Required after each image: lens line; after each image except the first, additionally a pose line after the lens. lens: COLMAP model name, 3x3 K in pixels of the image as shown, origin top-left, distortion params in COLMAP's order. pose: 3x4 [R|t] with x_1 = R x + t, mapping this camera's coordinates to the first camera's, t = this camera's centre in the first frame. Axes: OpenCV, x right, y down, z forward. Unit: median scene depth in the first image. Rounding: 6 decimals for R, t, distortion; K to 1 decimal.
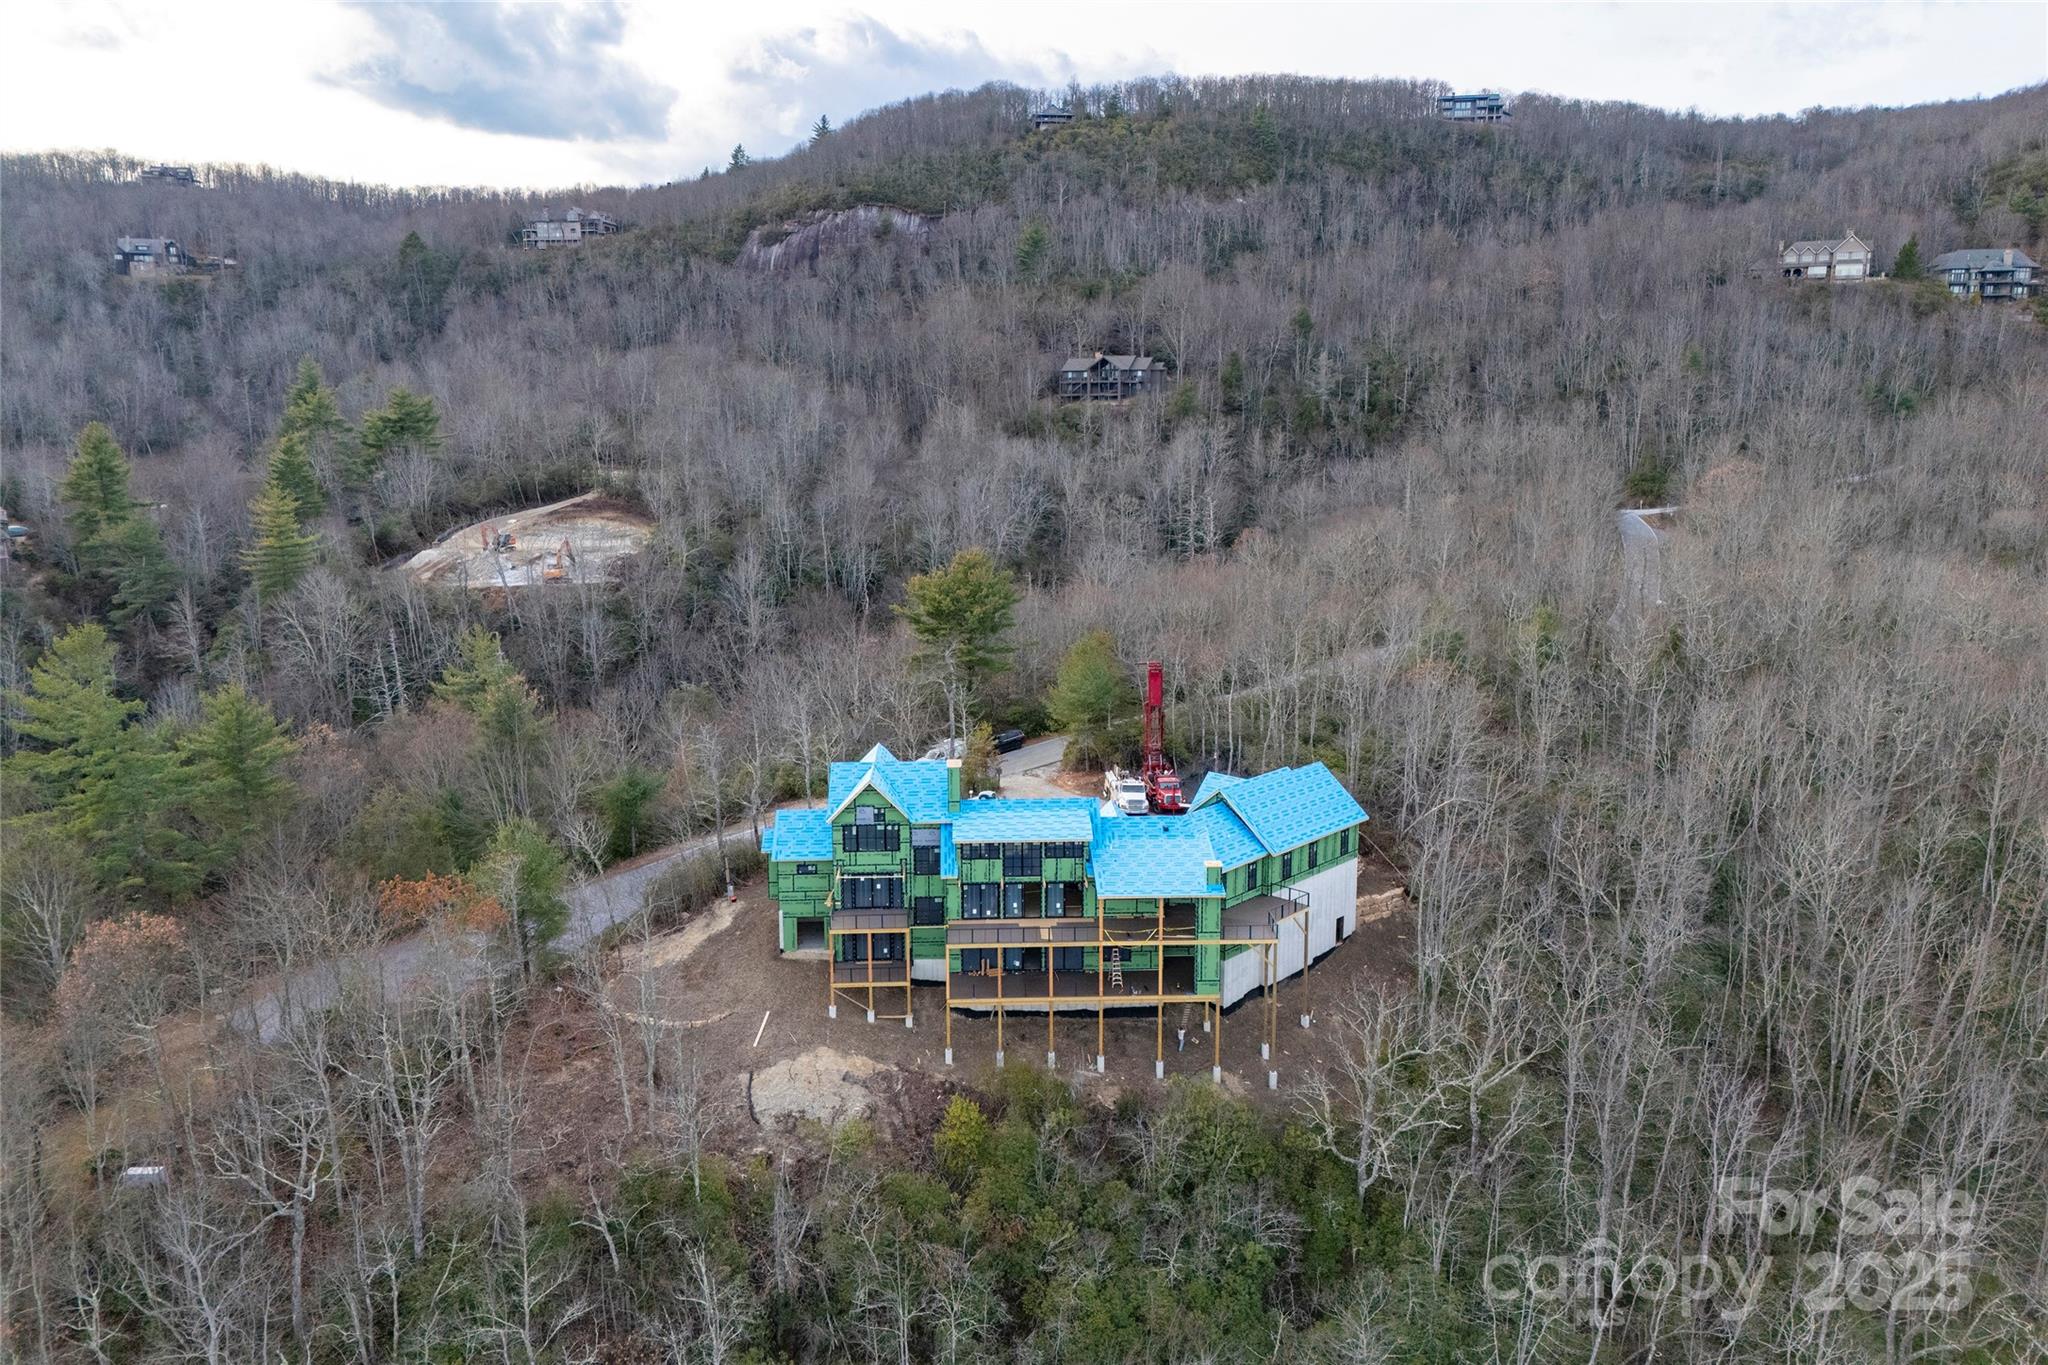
lens RADIAL K [[1495.9, 0, 1024.0], [0, 1495.9, 682.5], [0, 0, 1]] dist [0.097174, -0.104183]
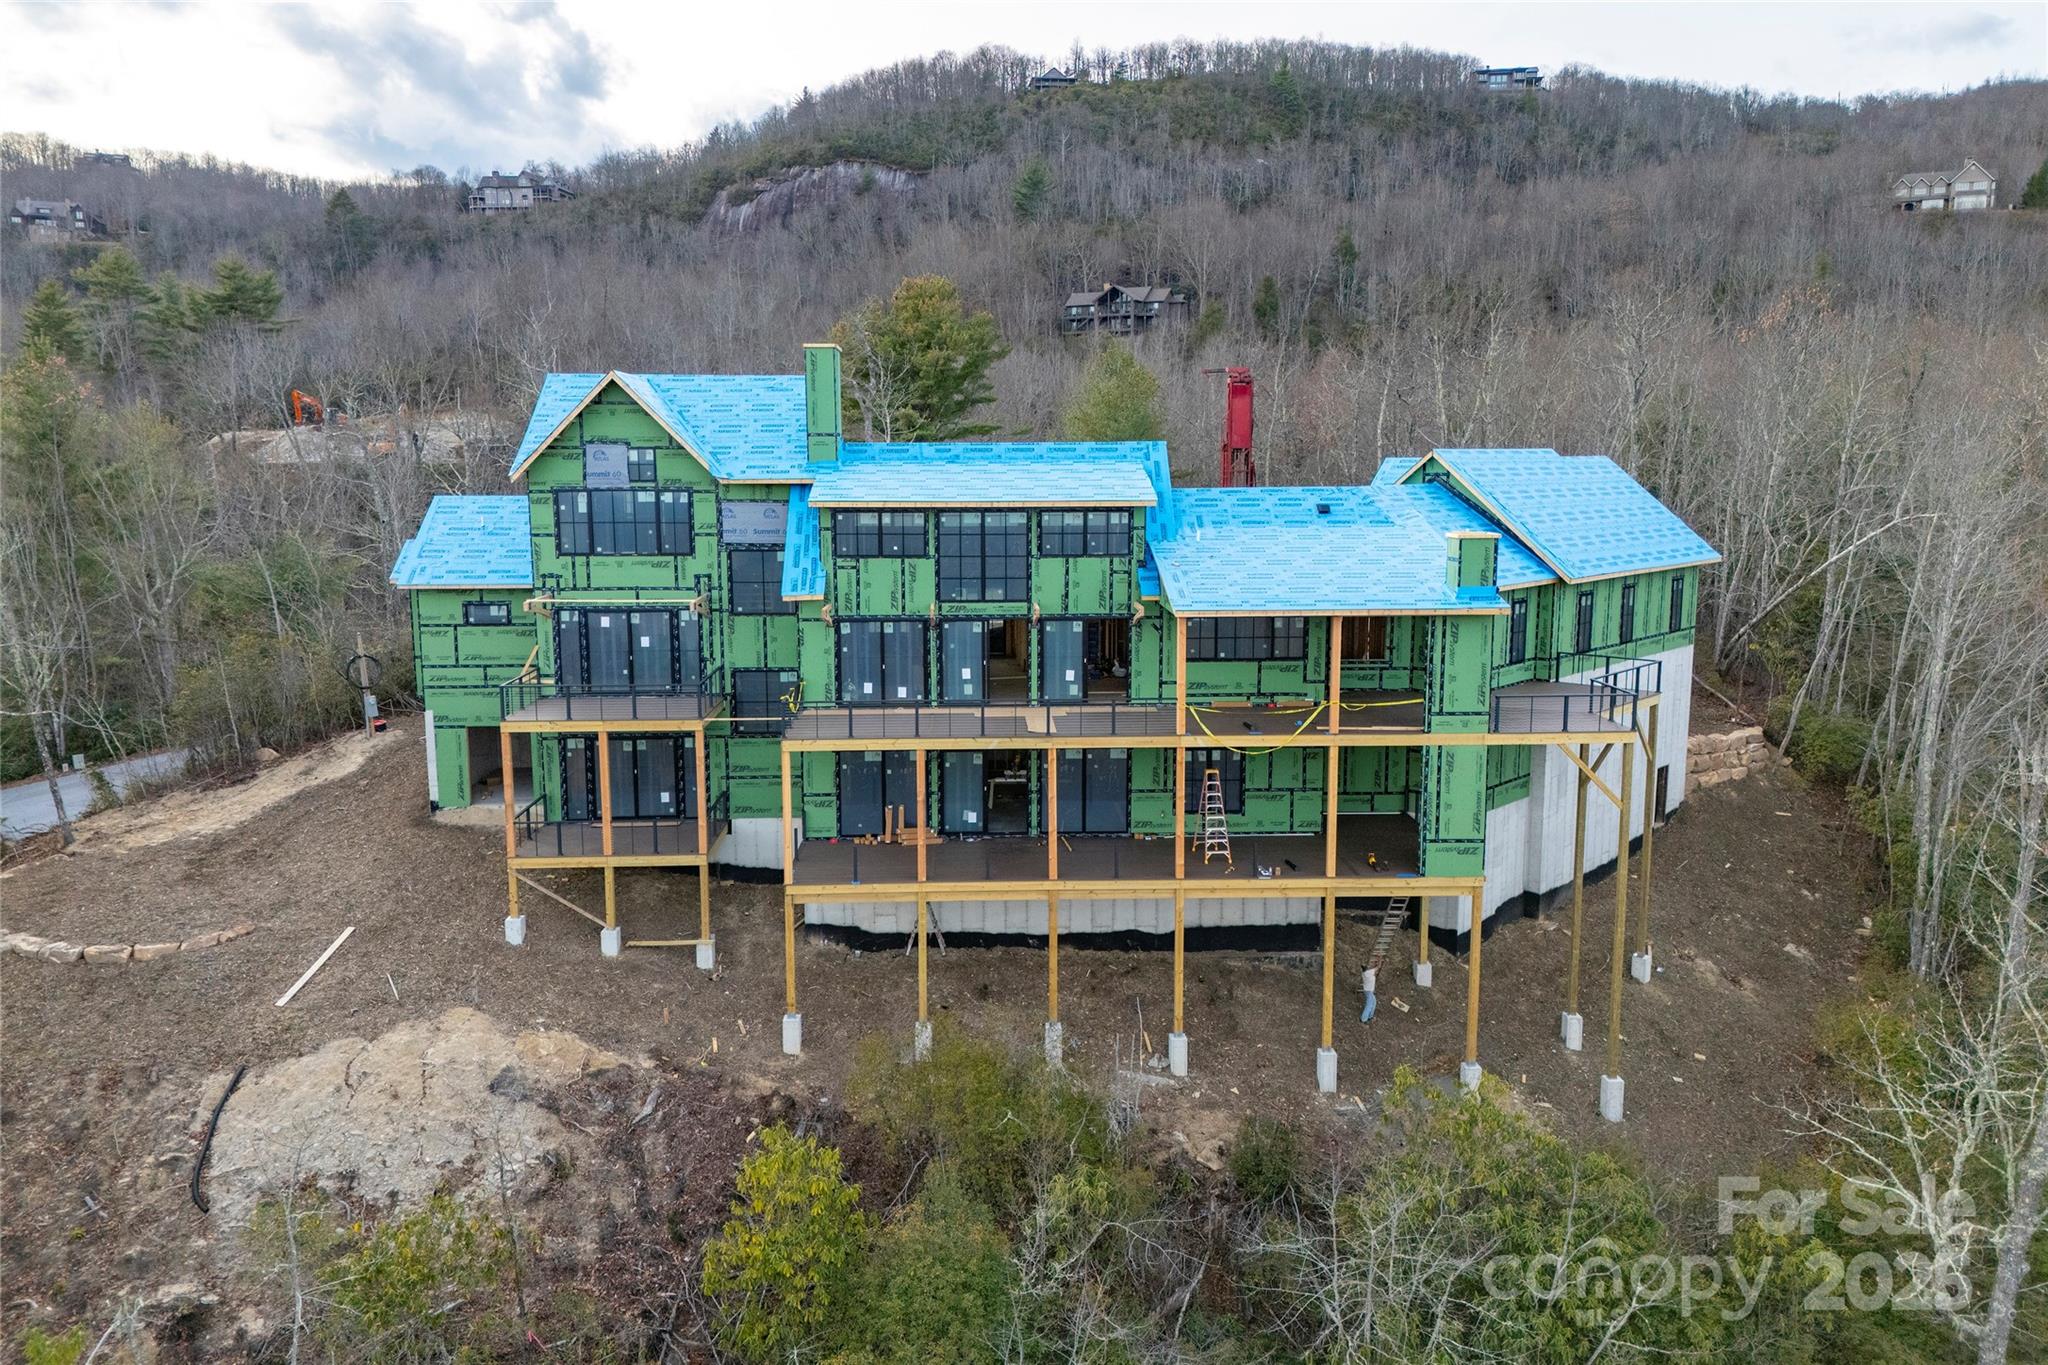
lens RADIAL K [[1520.6, 0, 1024.0], [0, 1520.6, 682.5], [0, 0, 1]] dist [0.065039, -0.054049]
pose [[0.999999, 0.001541, -0.000031, 0.009930], [-0.001541, 0.999261, -0.038402, 0.164771], [-0.000028, 0.038402, 0.999262, 0.573358]]
